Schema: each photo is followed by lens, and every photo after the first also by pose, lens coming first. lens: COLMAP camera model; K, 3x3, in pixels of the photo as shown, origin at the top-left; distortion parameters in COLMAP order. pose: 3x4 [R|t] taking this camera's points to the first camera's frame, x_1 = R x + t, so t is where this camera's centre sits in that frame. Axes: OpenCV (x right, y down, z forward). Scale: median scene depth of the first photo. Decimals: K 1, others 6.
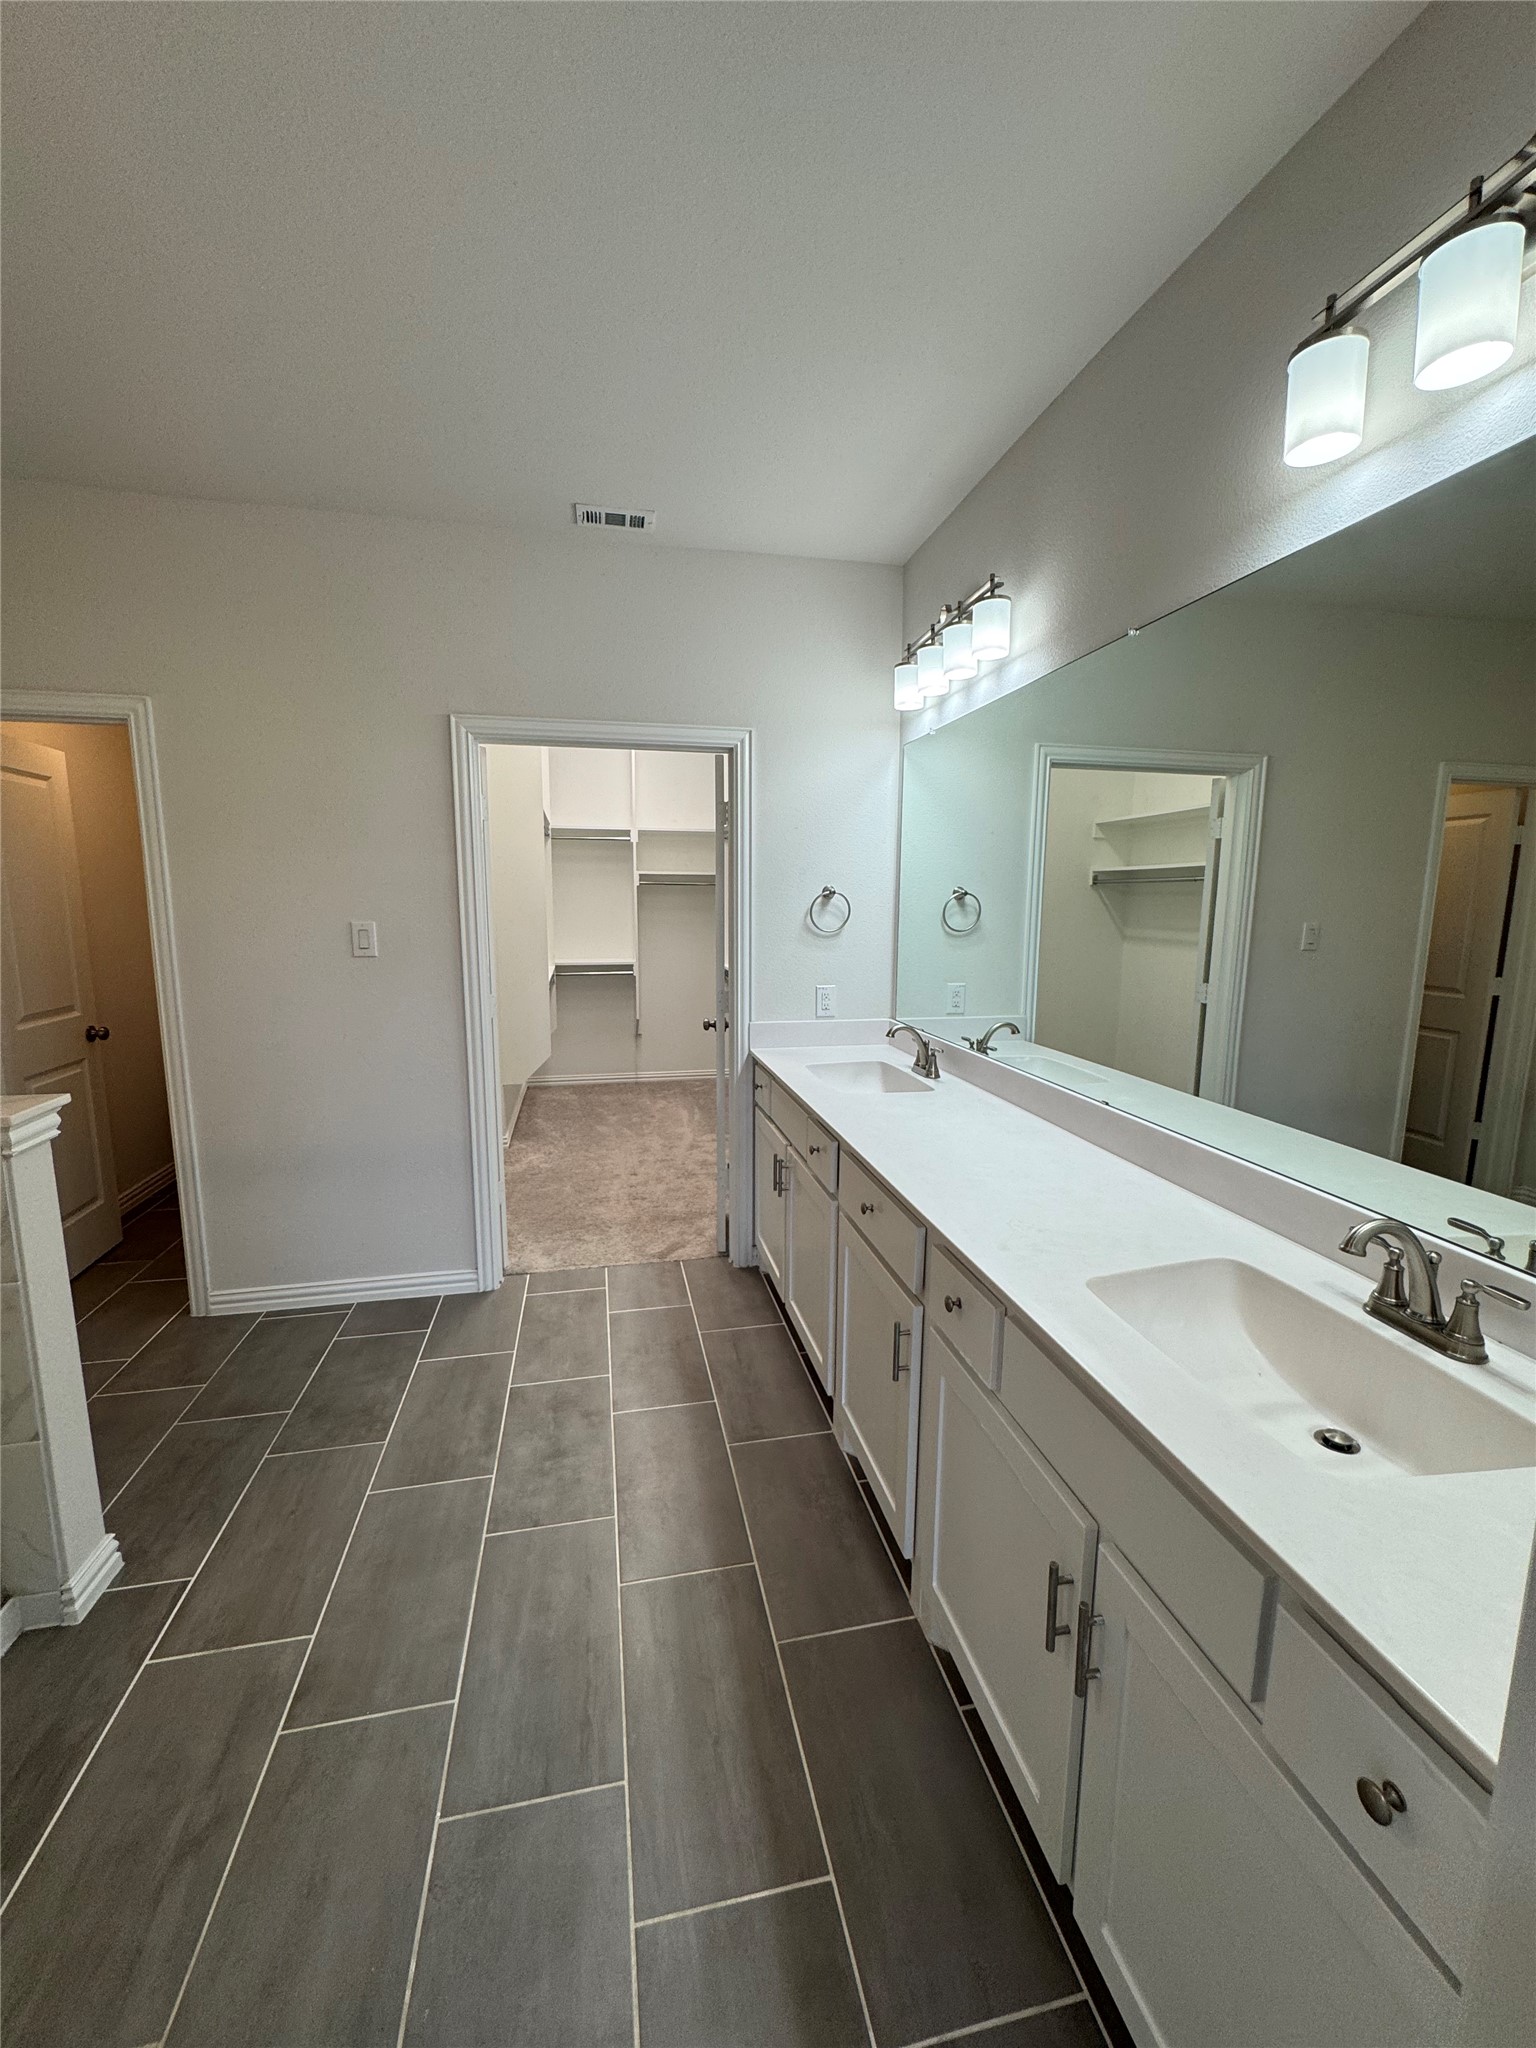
lens RADIAL K [[819.1, 0, 769.0], [0, 819.1, 1024.9], [0, 0, 1]] dist [-0.005574, 0.000103]
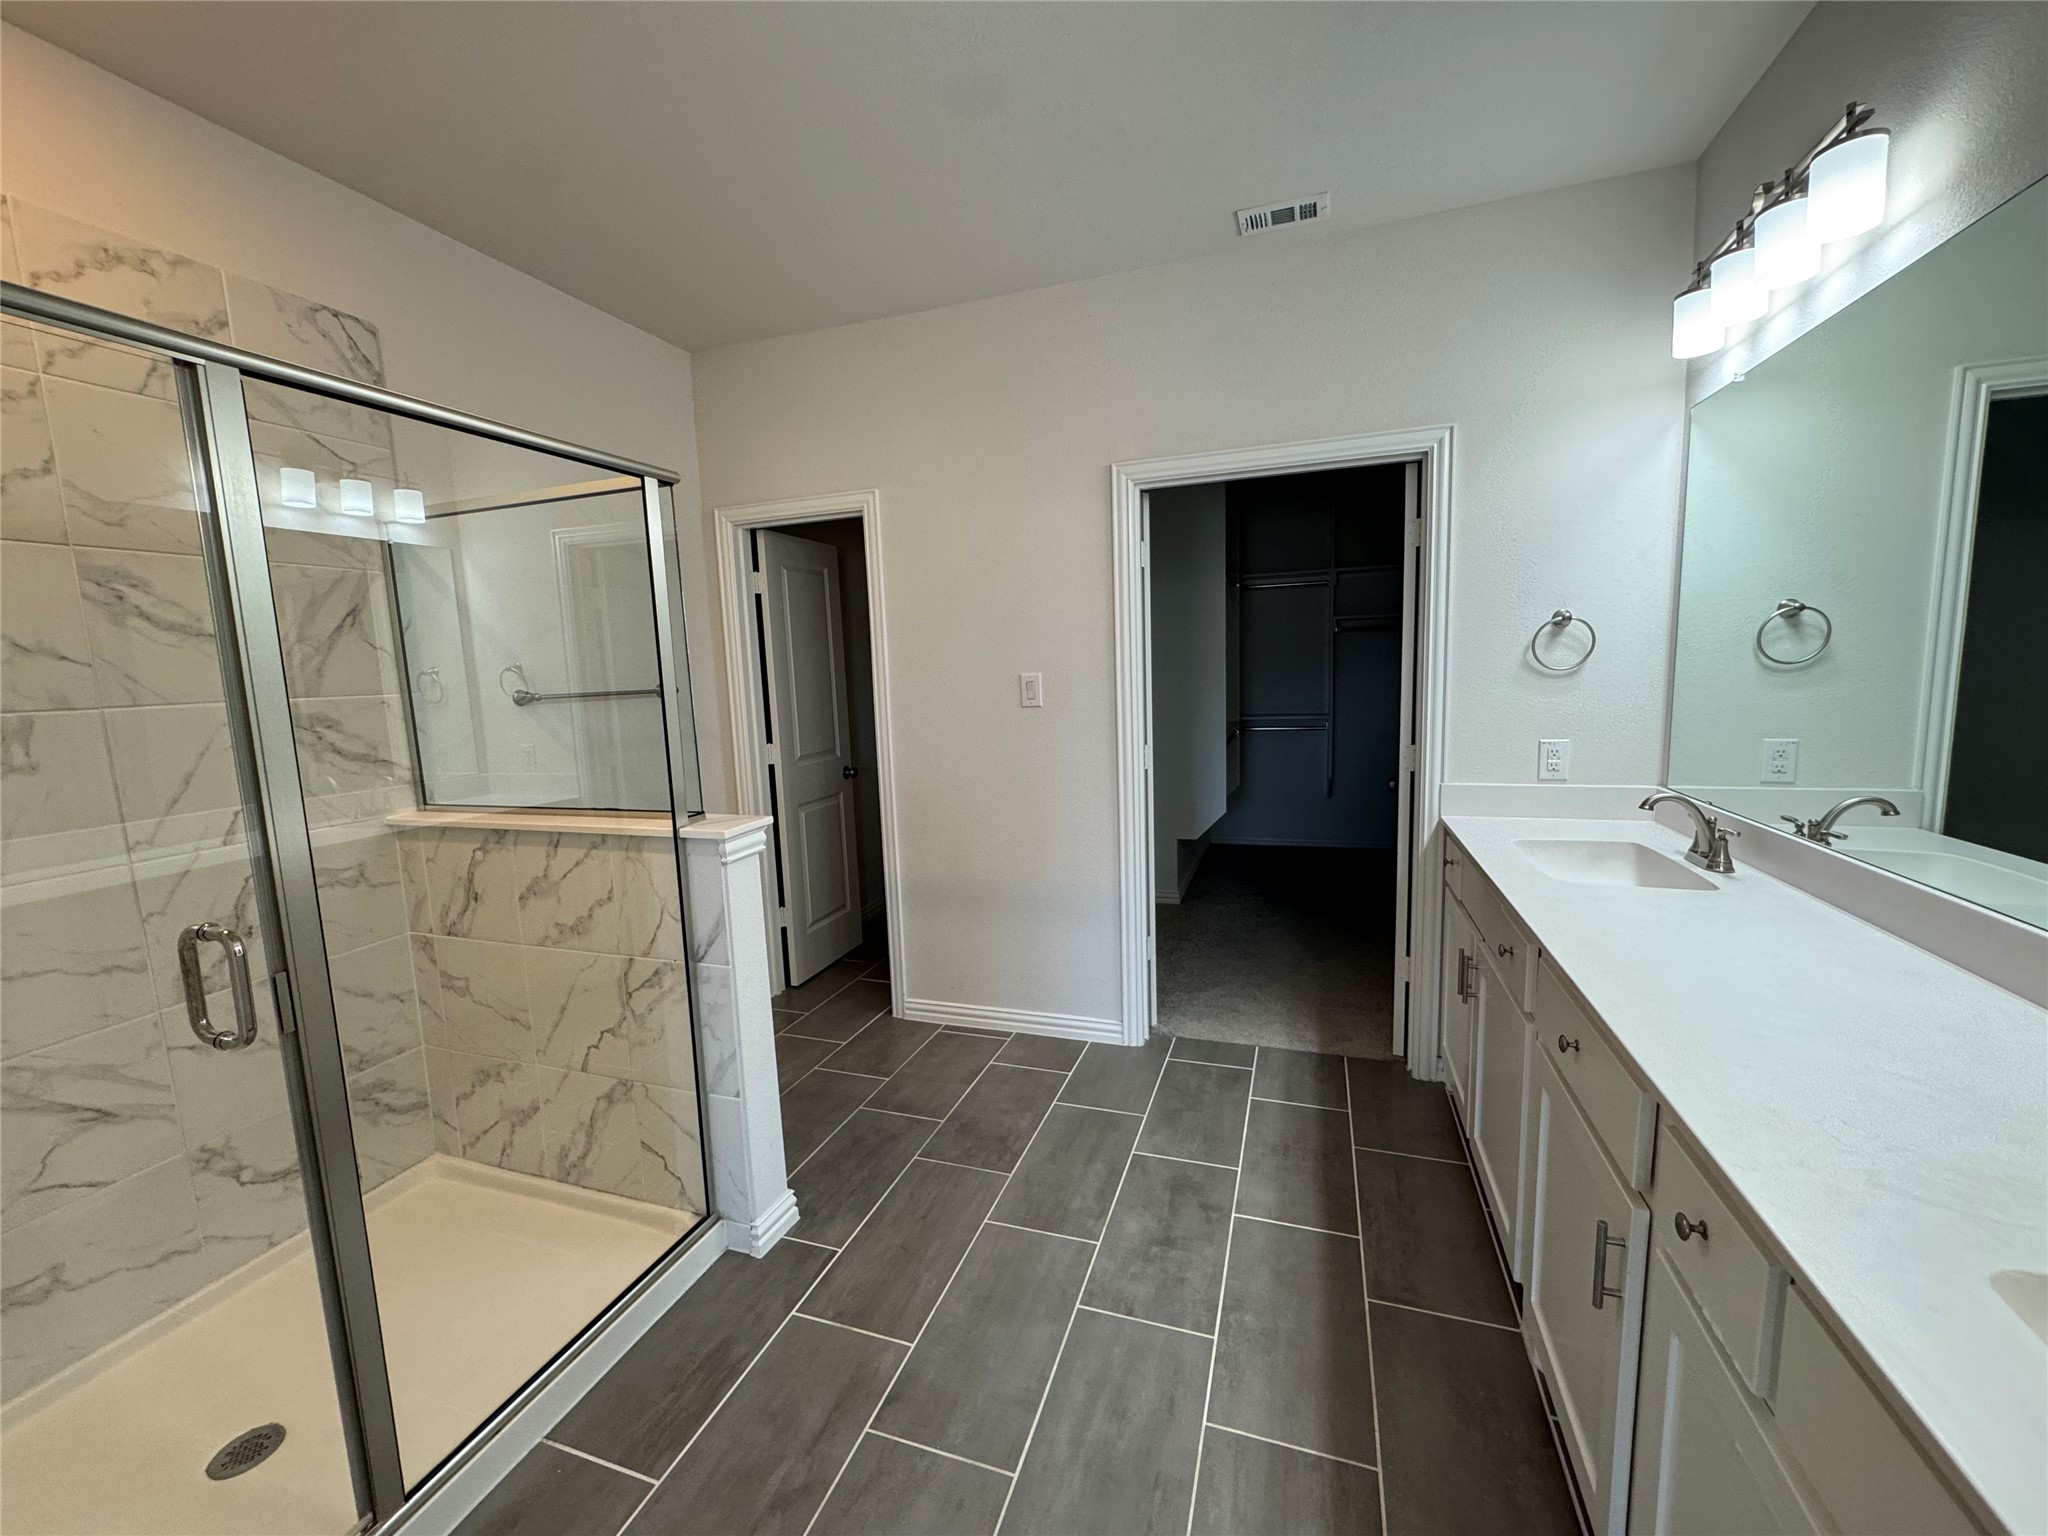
lens RADIAL K [[819.1, 0, 1020.8], [0, 819.1, 772.0], [0, 0, 1]] dist [-0.005574, 0.000103]
pose [[0.852146, 0.031168, -0.522376, 0.060045], [-0.038930, 0.999234, -0.003886, 0.006817], [0.521855, 0.023647, 0.852707, 0.110008]]
